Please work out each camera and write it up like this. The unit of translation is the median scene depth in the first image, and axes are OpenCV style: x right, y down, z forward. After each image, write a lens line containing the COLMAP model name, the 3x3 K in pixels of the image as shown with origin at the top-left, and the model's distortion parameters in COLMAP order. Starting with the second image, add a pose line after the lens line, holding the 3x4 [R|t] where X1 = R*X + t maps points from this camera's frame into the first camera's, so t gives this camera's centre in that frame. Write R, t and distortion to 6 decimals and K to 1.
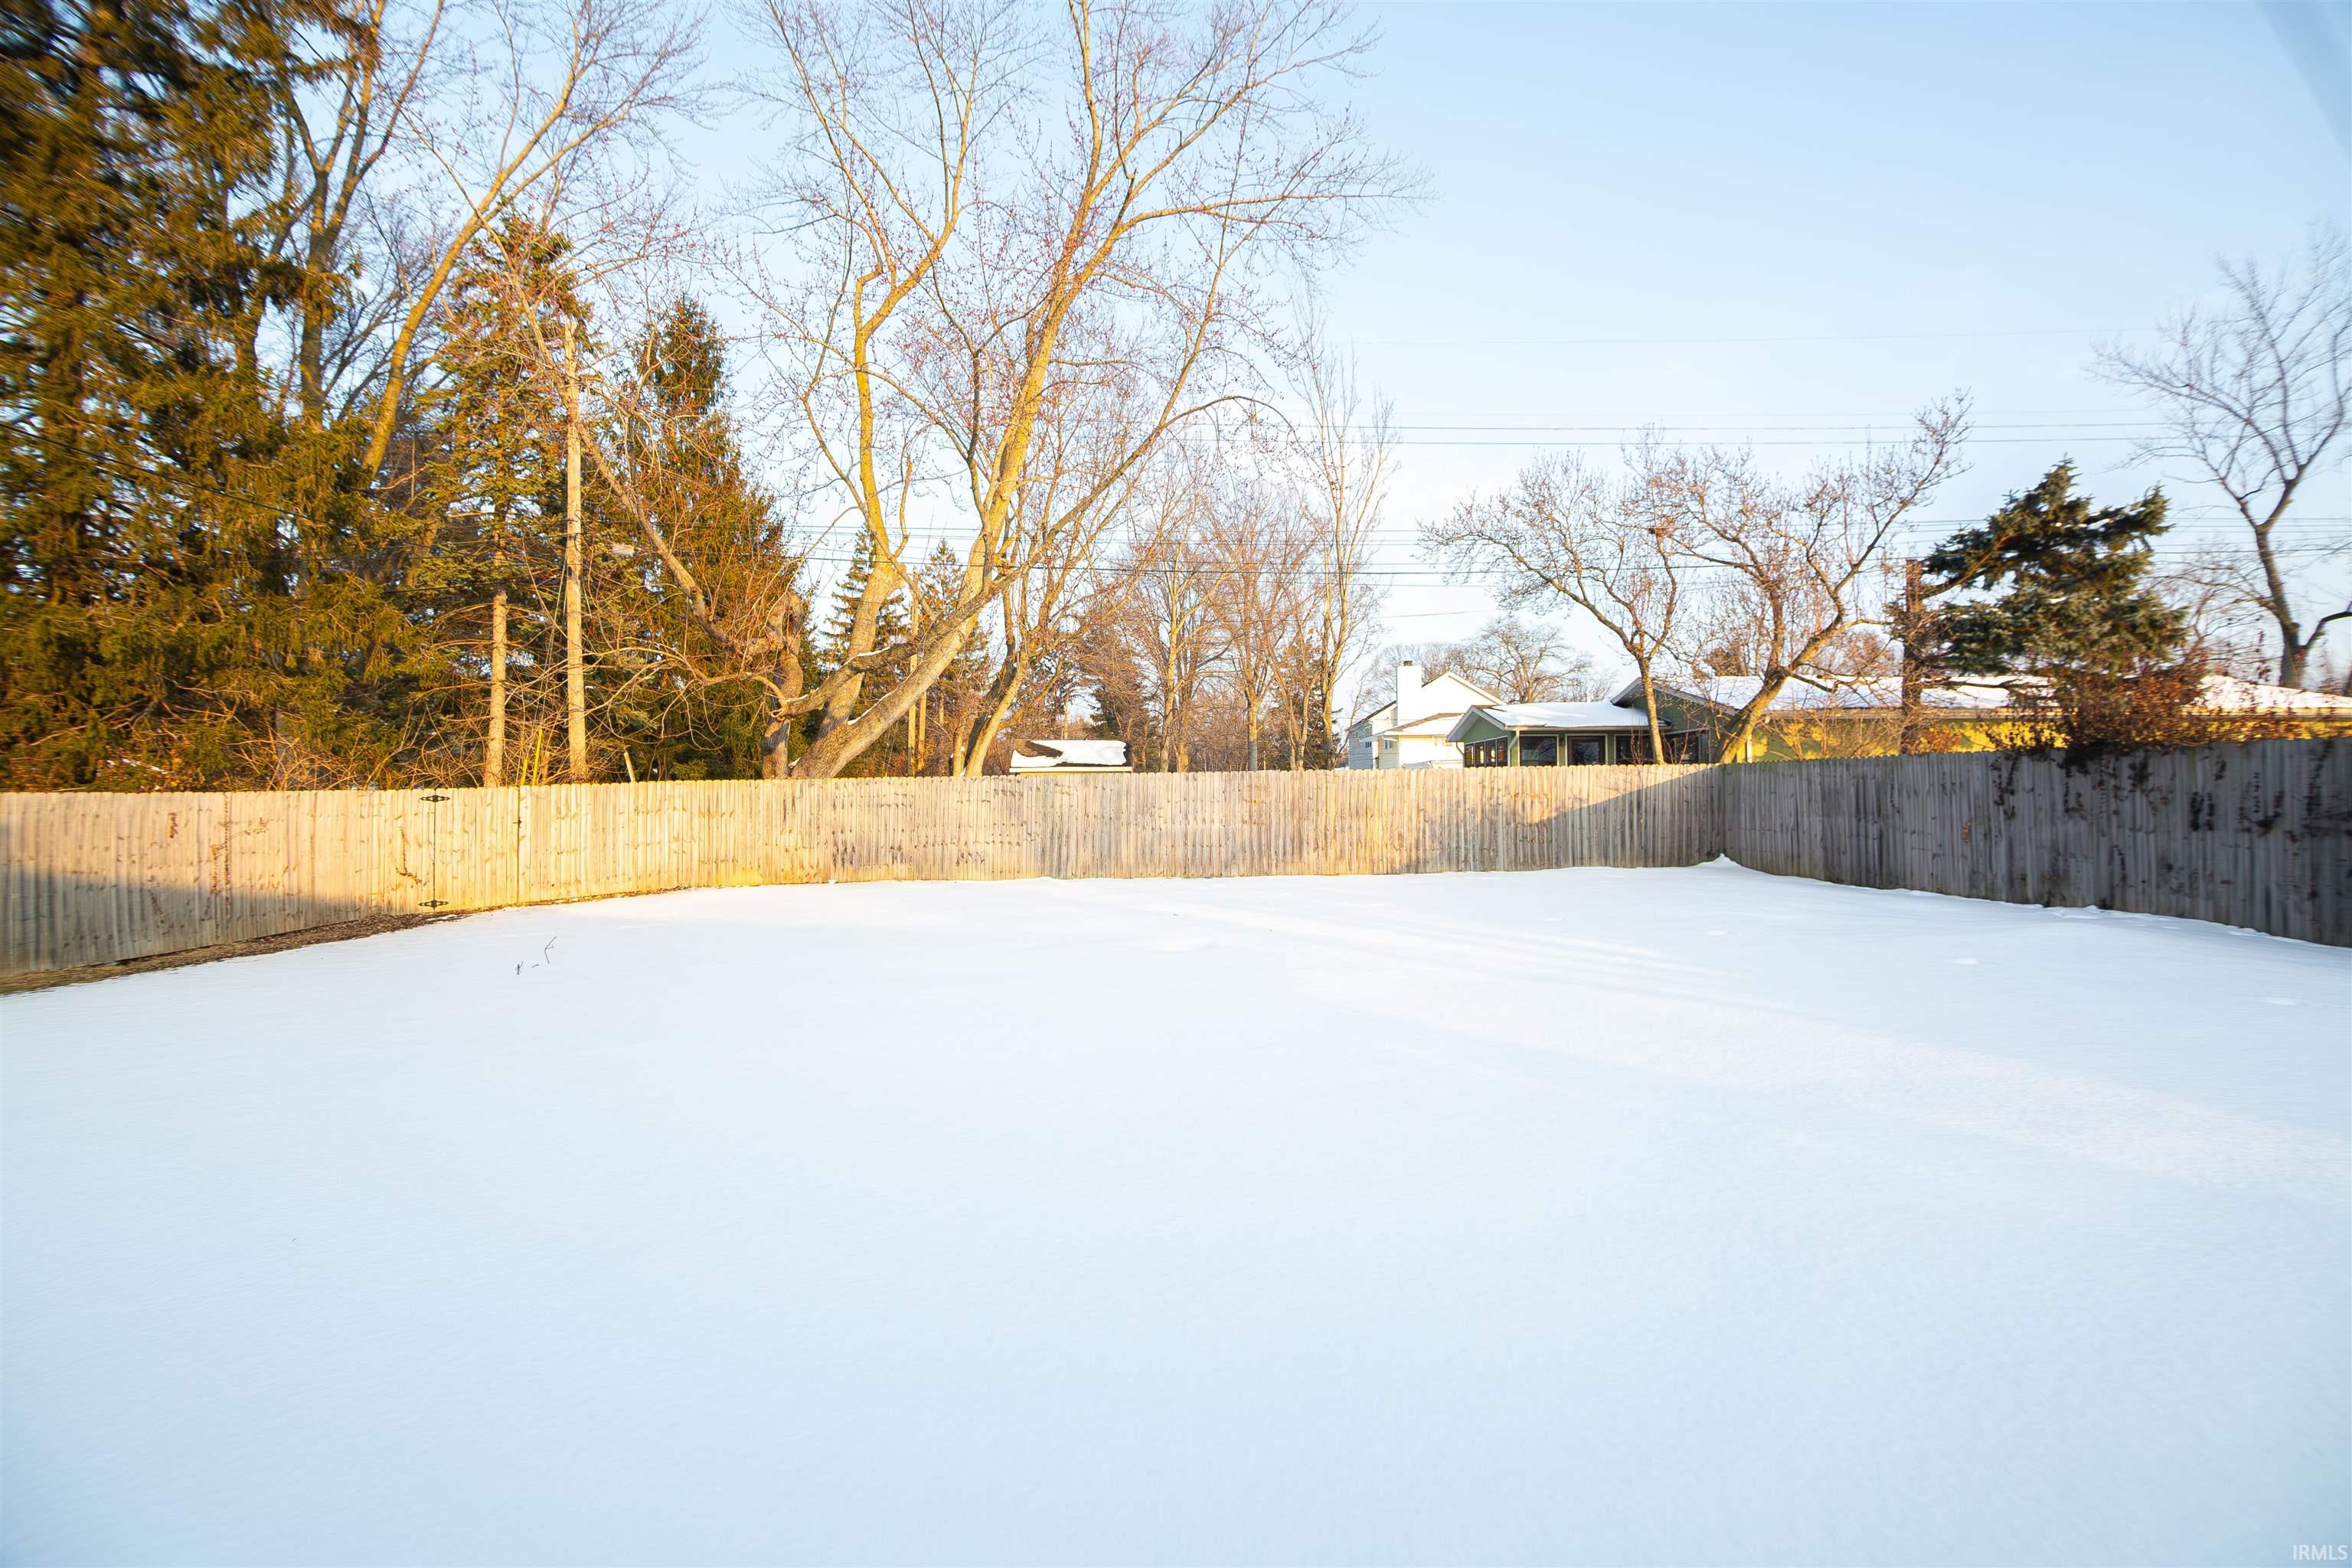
lens RADIAL K [[1047.6, 0, 1181.6], [0, 1047.6, 773.2], [0, 0, 1]] dist [-0.000171, -0.009533]
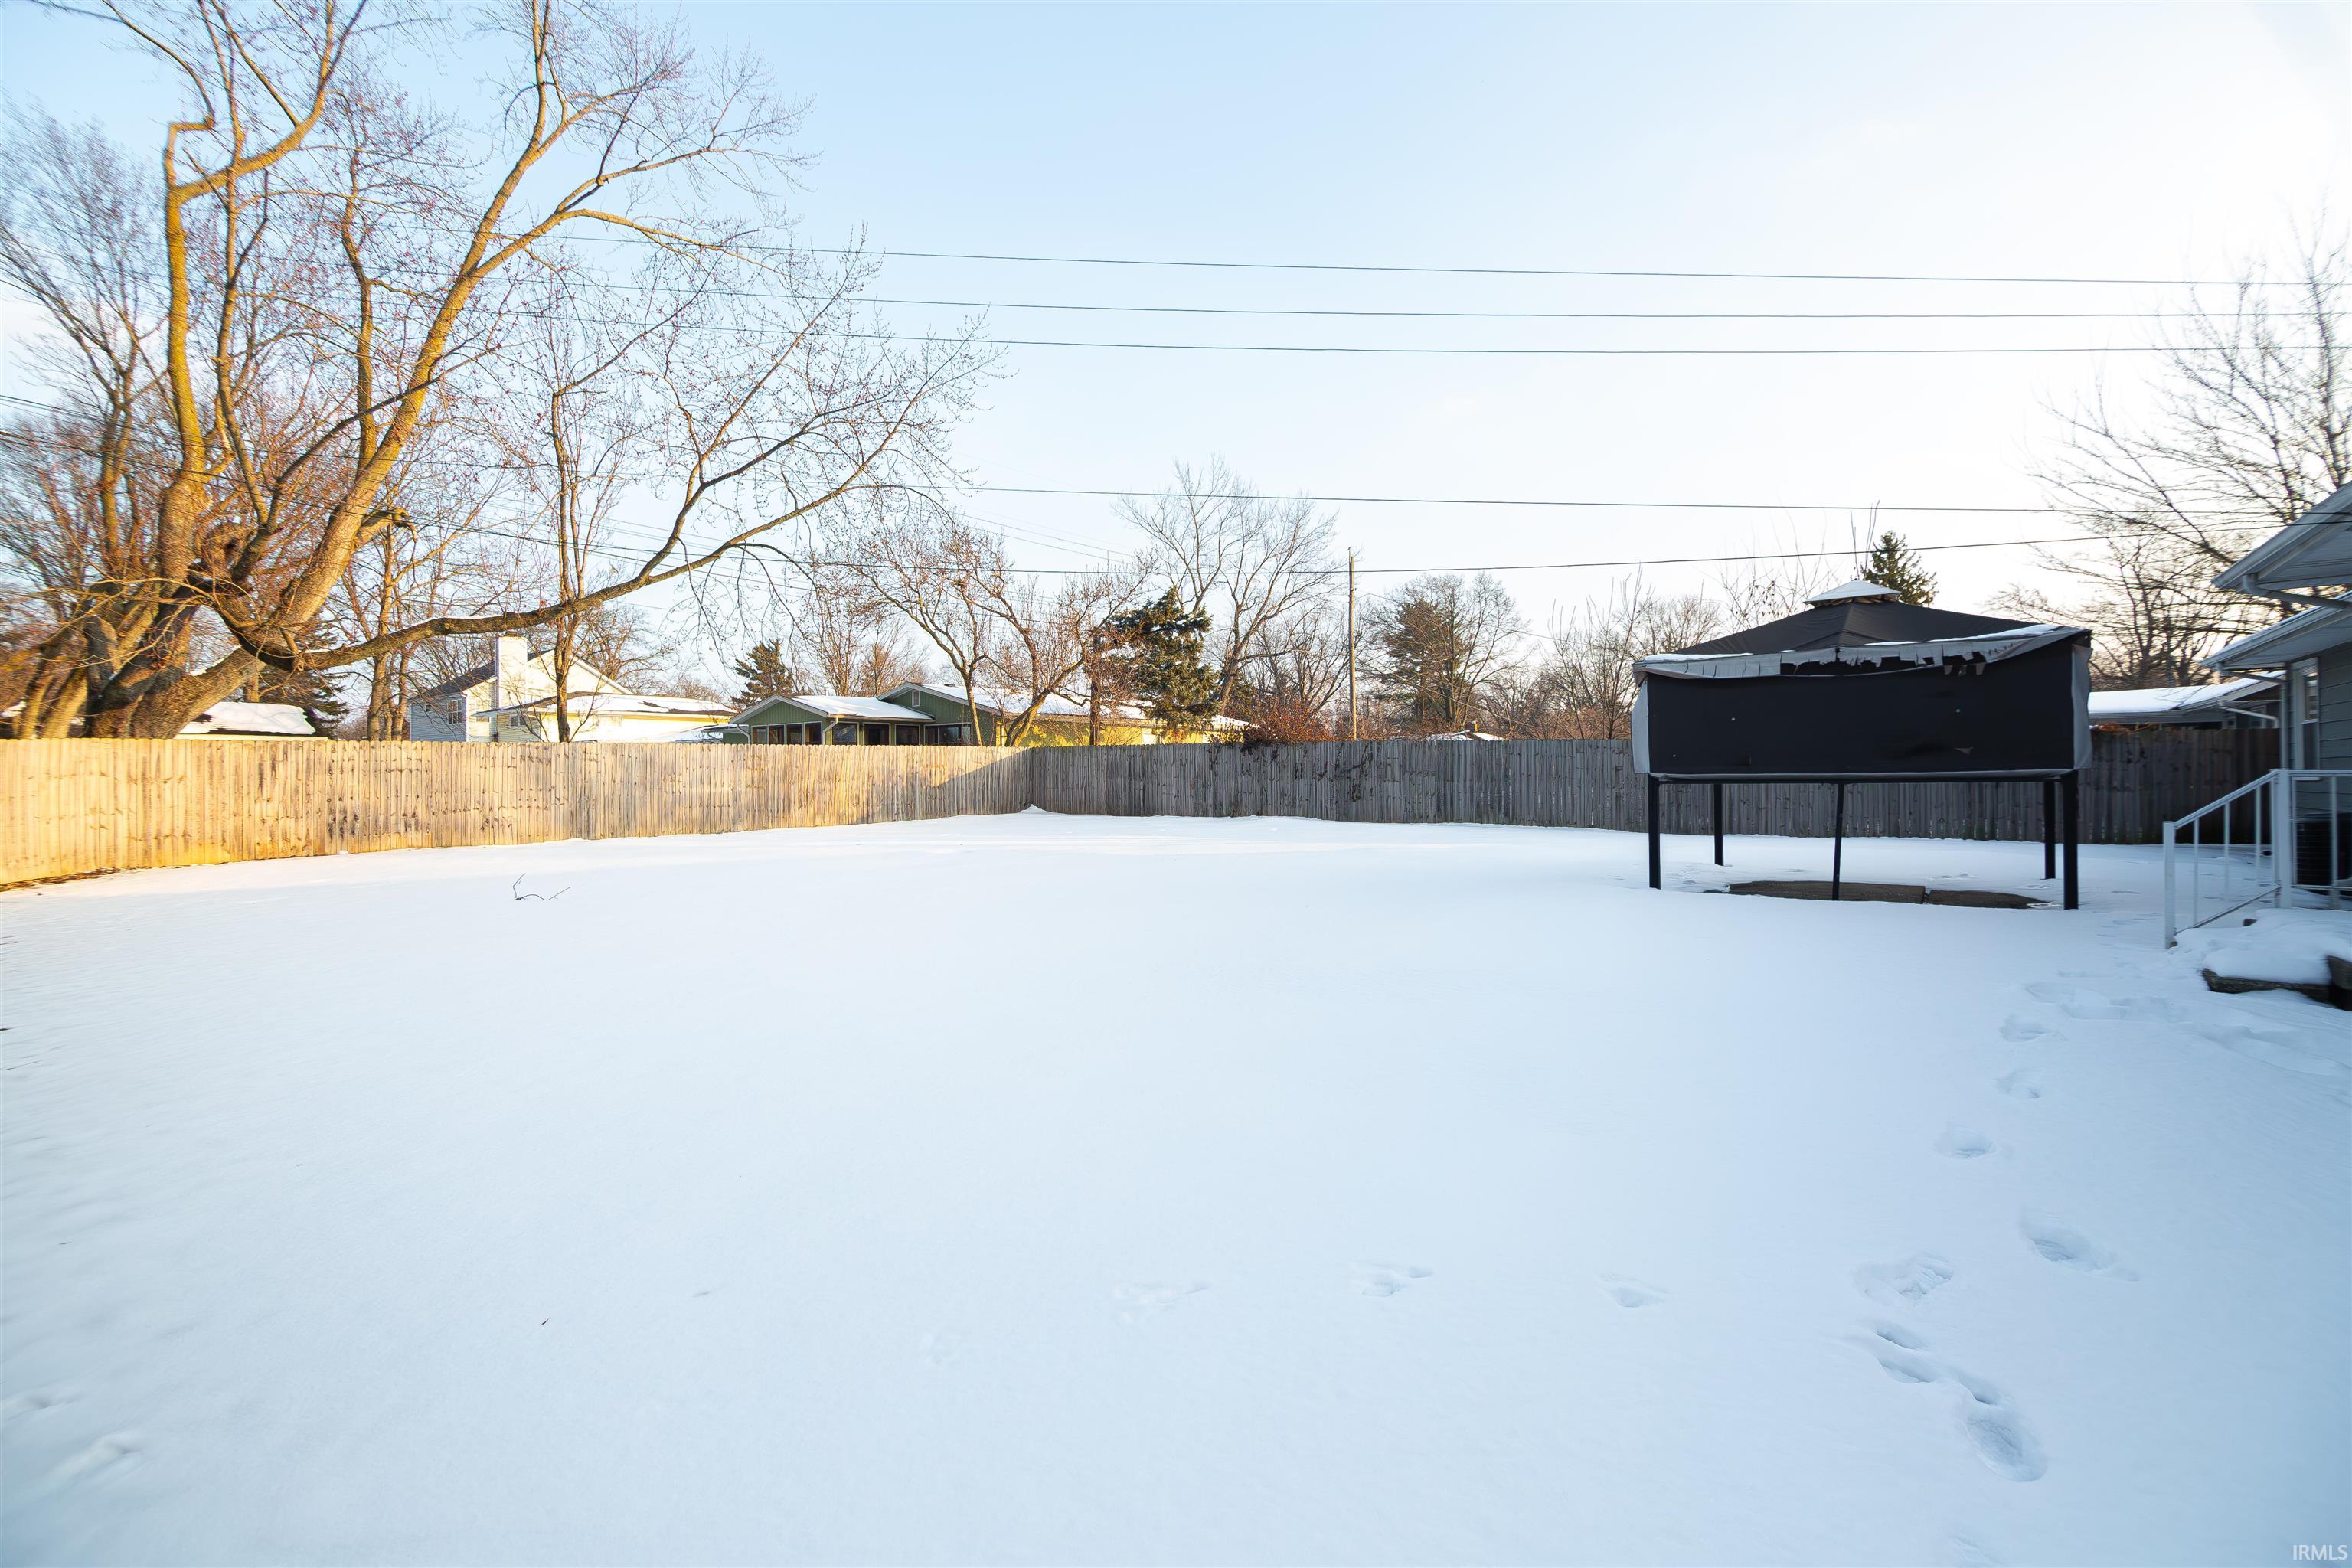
lens RADIAL K [[1047.6, 0, 1181.6], [0, 1047.6, 773.2], [0, 0, 1]] dist [-0.000171, -0.009533]
pose [[0.612219, 0.003638, 0.790680, -0.595540], [-0.013549, 0.999891, 0.005890, 0.017758], [-0.790572, -0.014319, 0.612201, -0.142653]]
